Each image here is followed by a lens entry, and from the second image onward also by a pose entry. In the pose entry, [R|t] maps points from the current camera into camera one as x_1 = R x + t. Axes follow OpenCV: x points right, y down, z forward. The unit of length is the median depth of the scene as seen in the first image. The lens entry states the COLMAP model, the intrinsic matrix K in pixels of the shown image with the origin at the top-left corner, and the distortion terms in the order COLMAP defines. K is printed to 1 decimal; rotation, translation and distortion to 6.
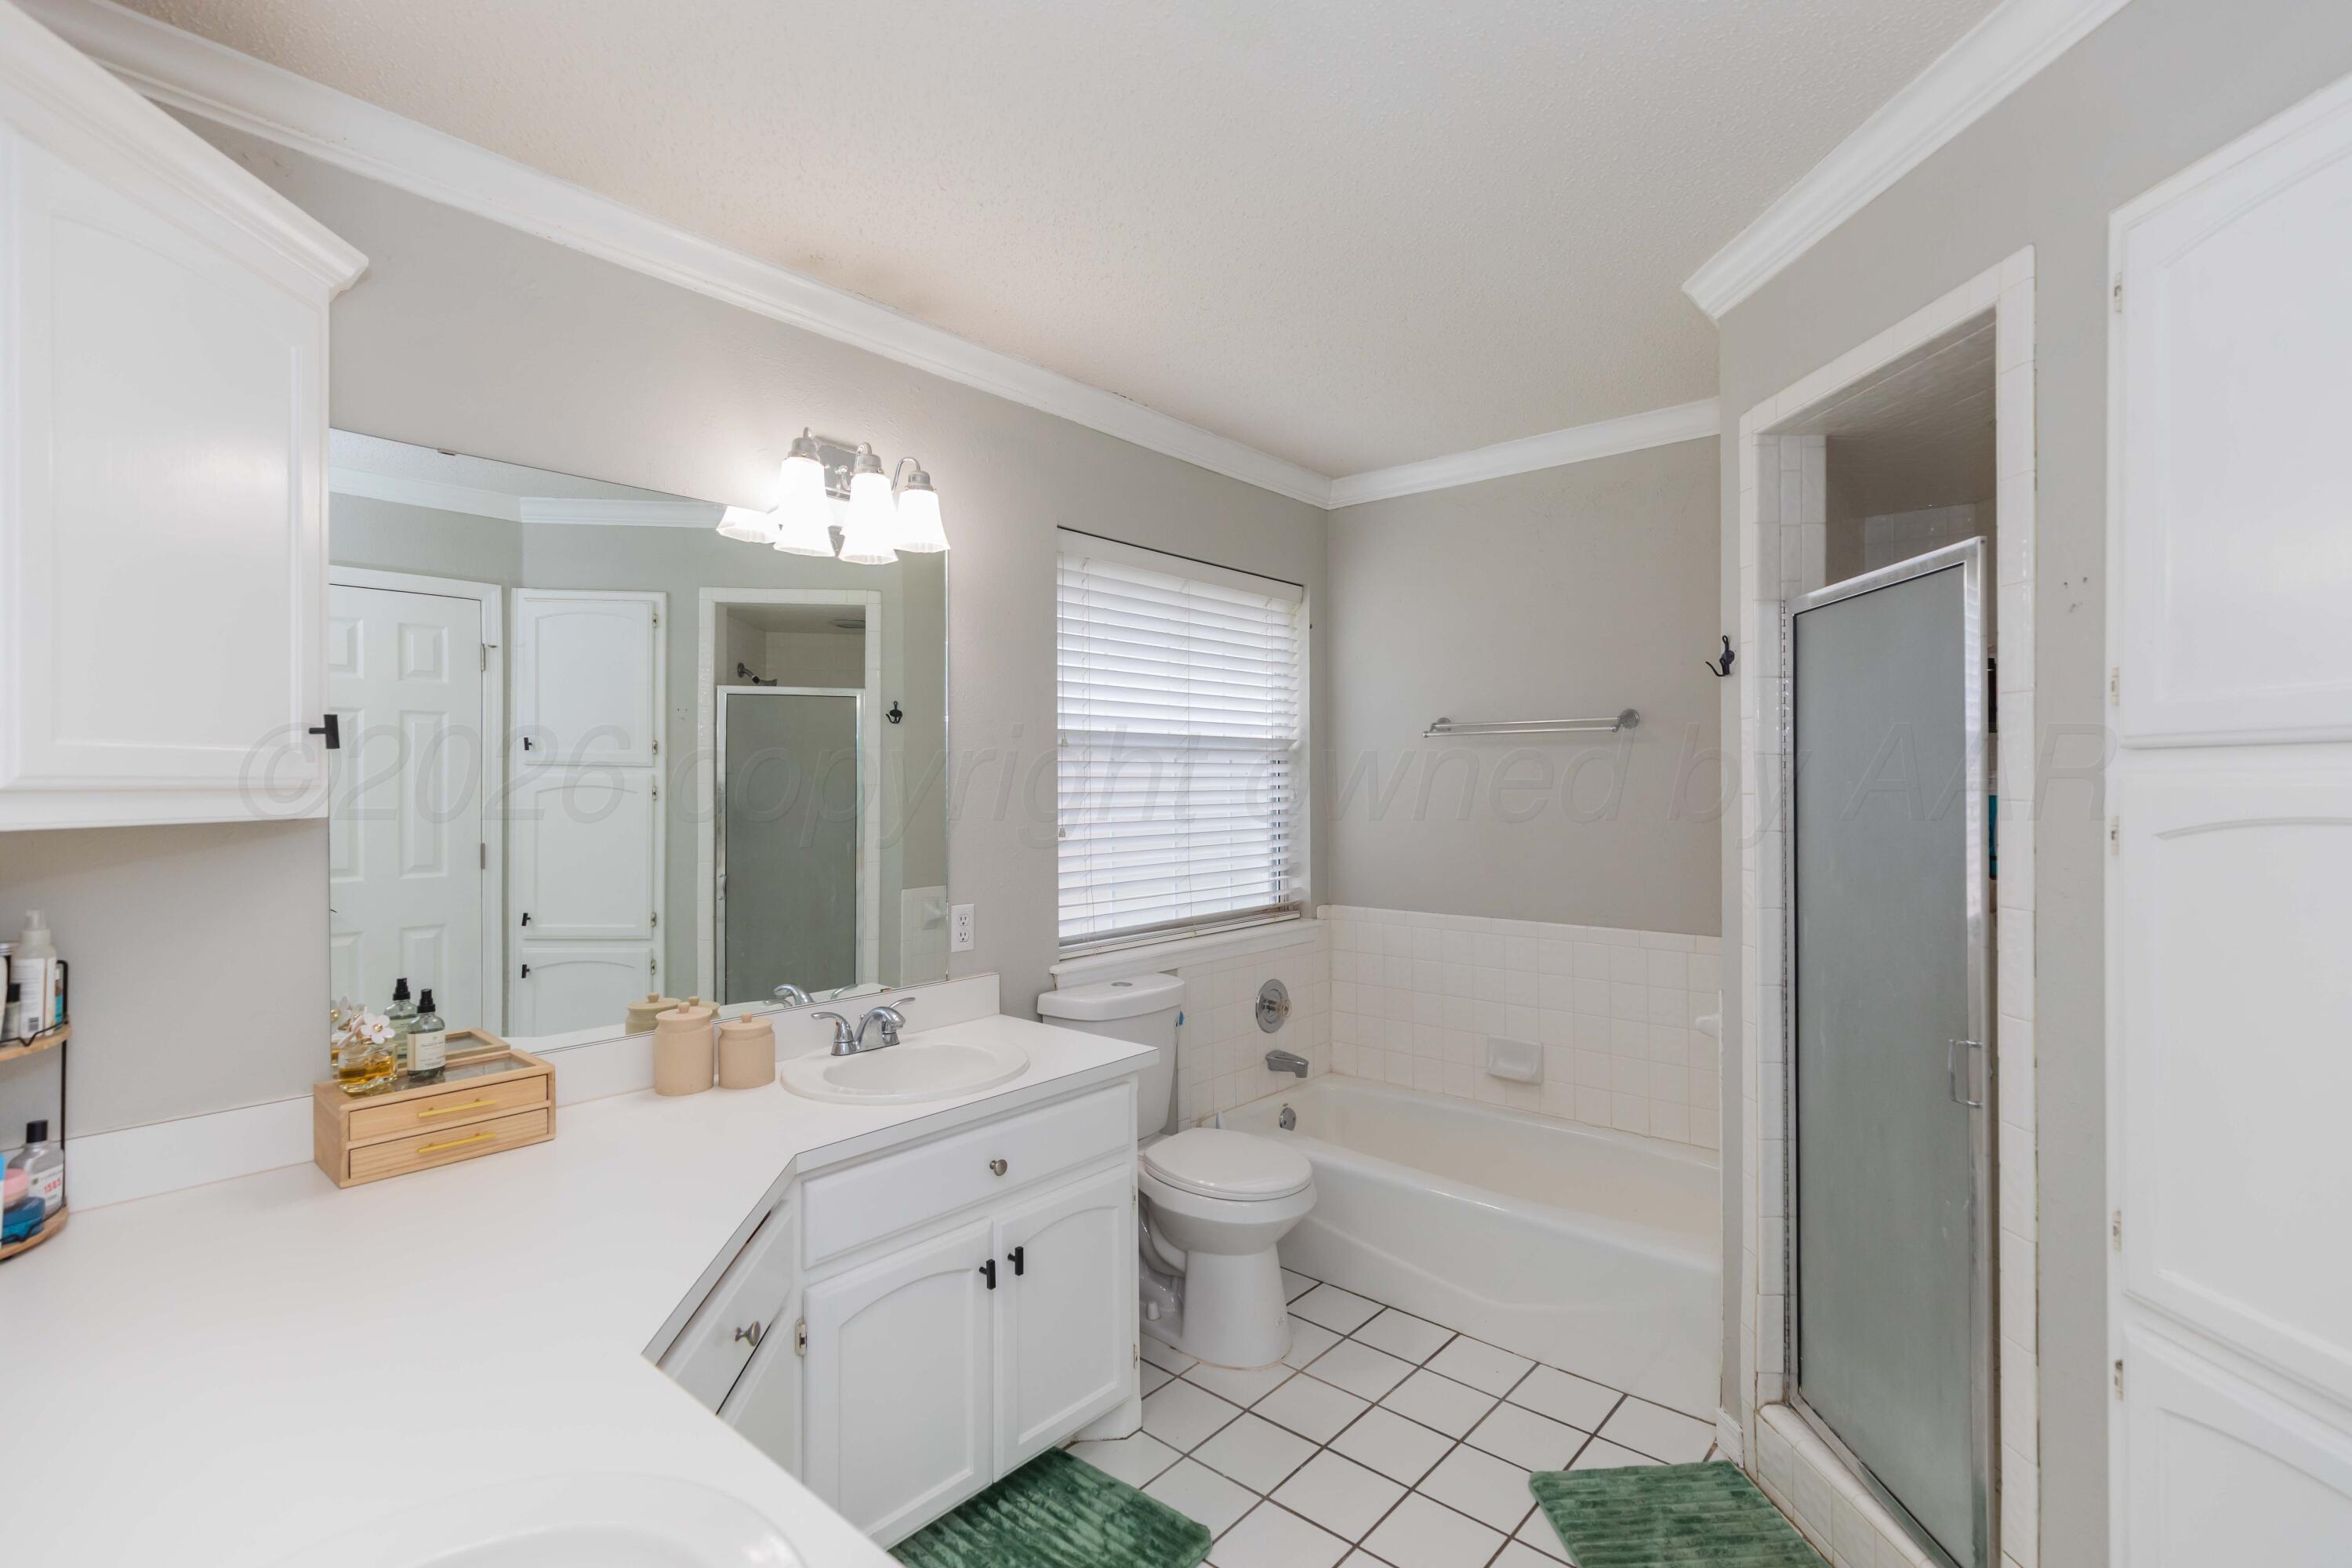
lens RADIAL K [[1073.1, 0, 1170.9], [0, 1073.1, 769.4], [0, 0, 1]] dist [-0.000030, 0.002233]
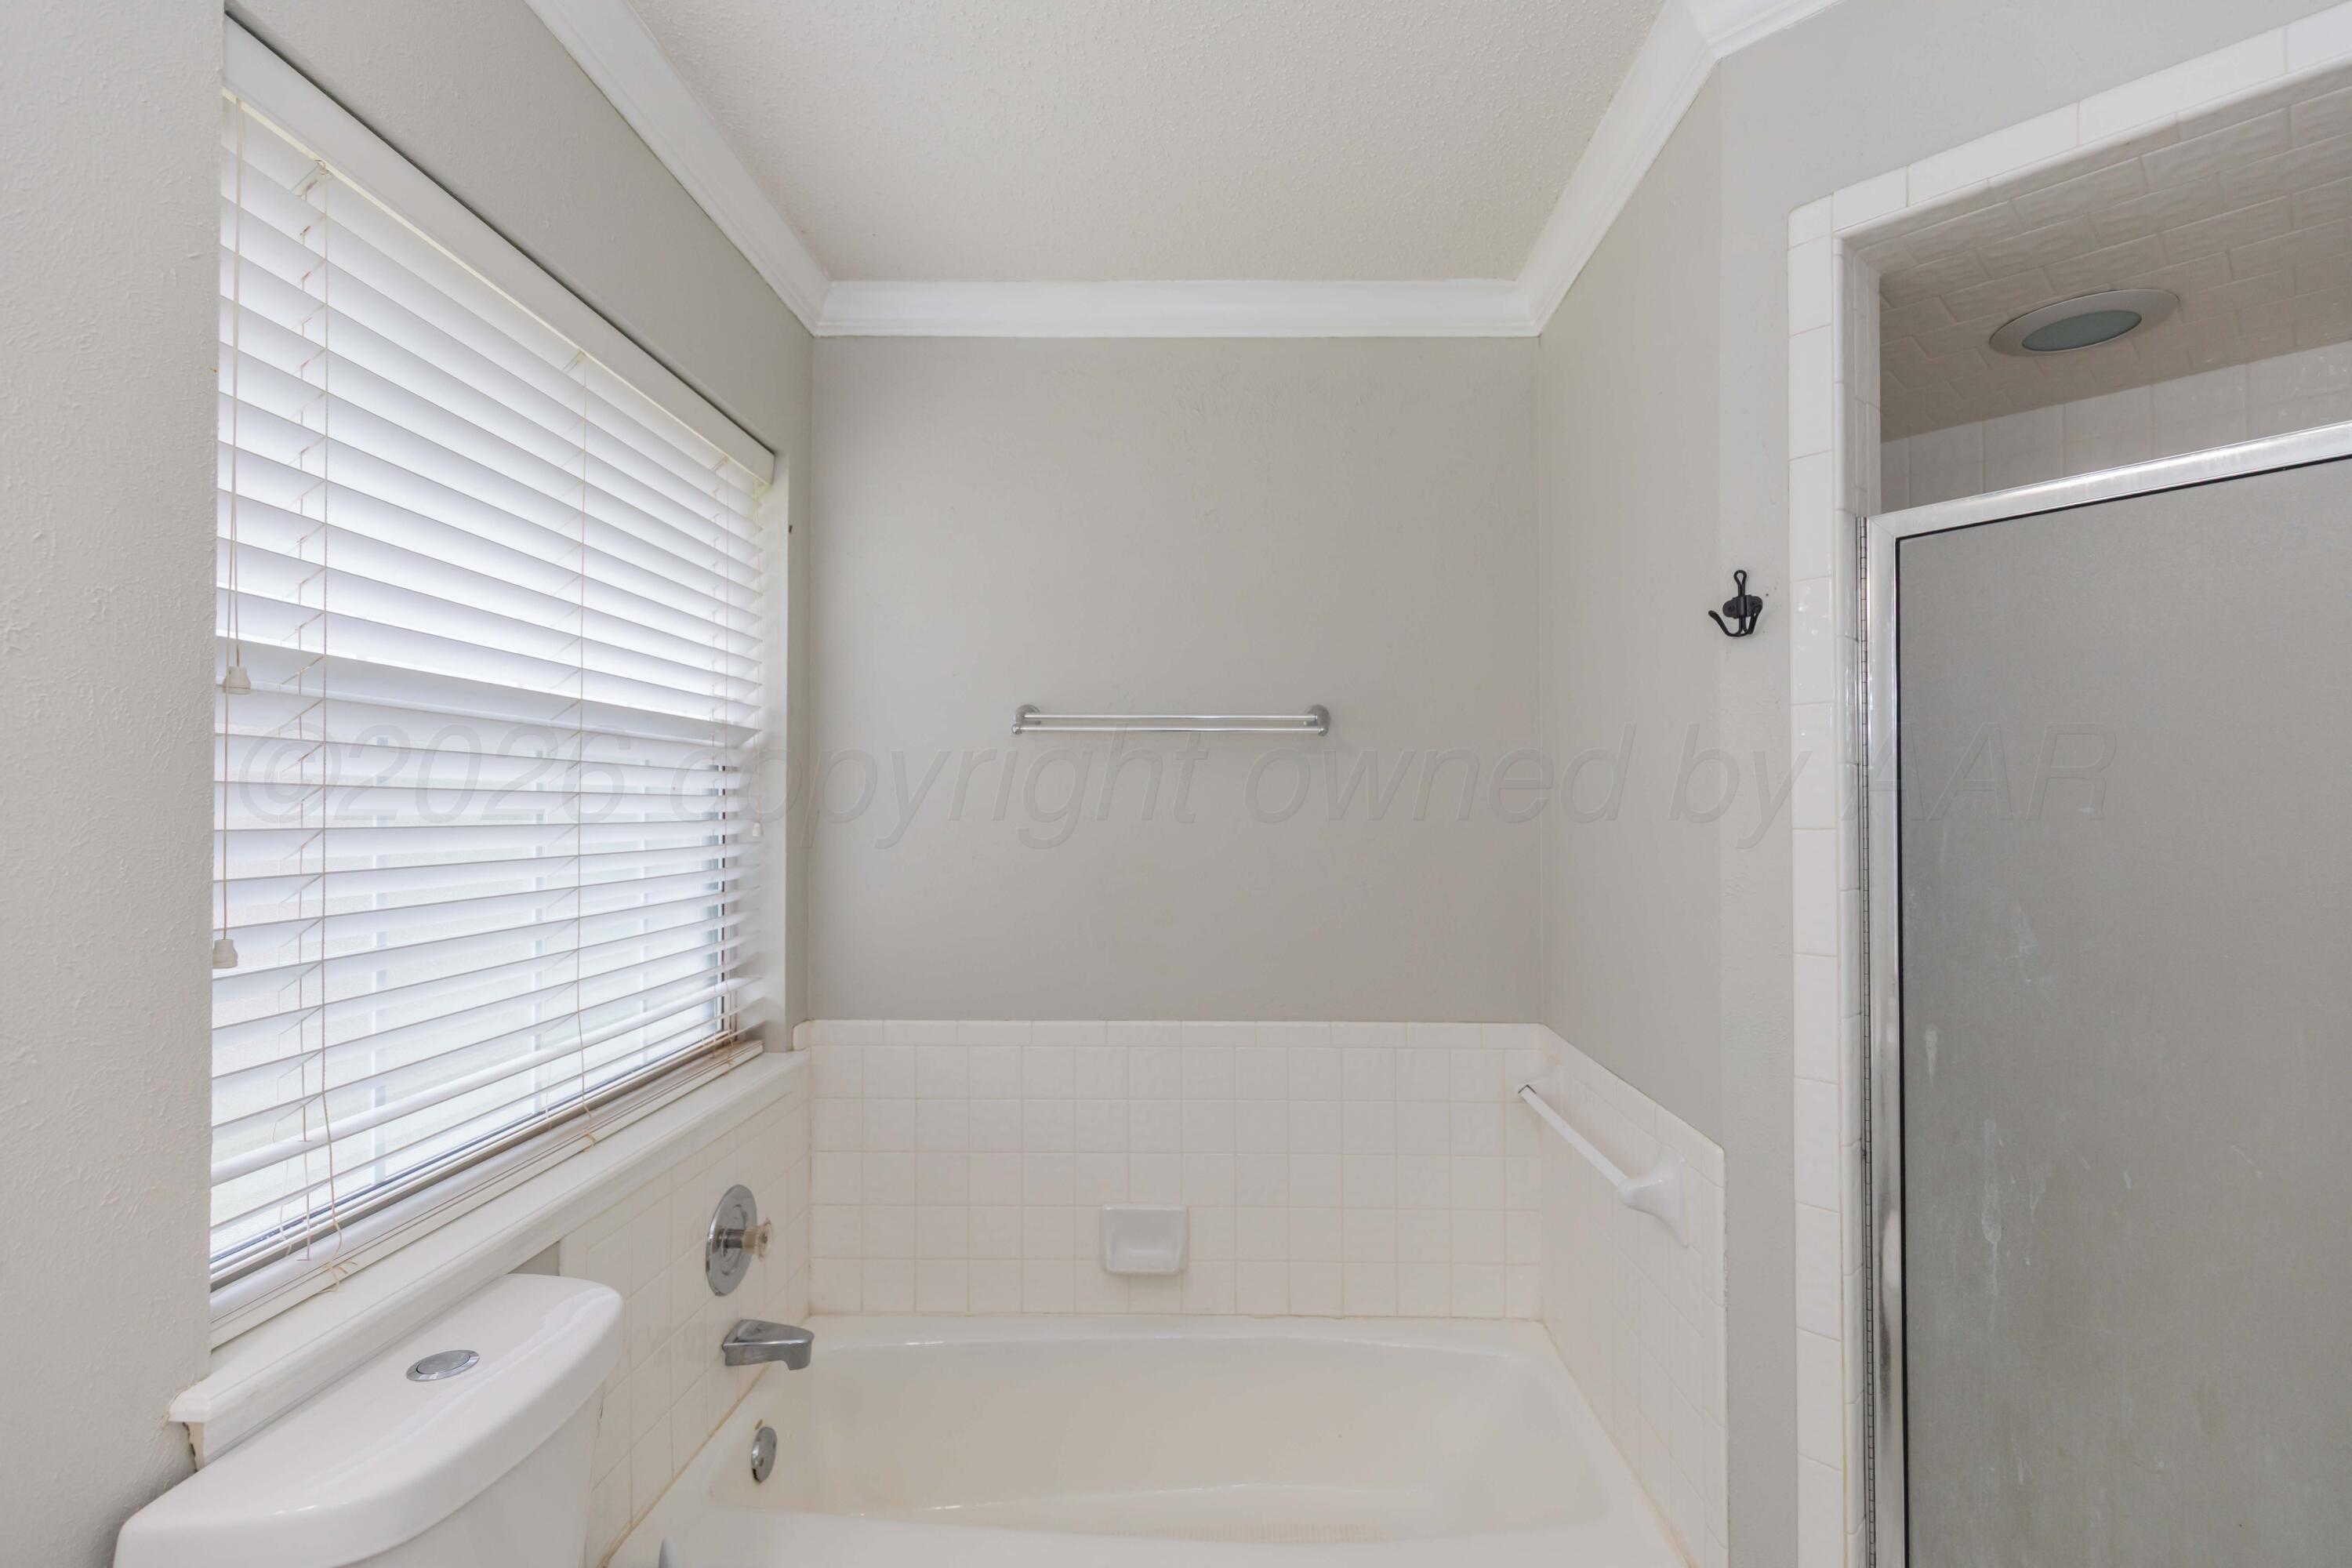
lens RADIAL K [[1073.1, 0, 1193.9], [0, 1073.1, 793.9], [0, 0, 1]] dist [-0.000030, 0.002233]
pose [[0.762886, 0.015253, 0.646353, -0.073385], [-0.013181, 0.999881, -0.008038, 0.007434], [-0.646399, -0.002388, 0.762996, 0.465065]]
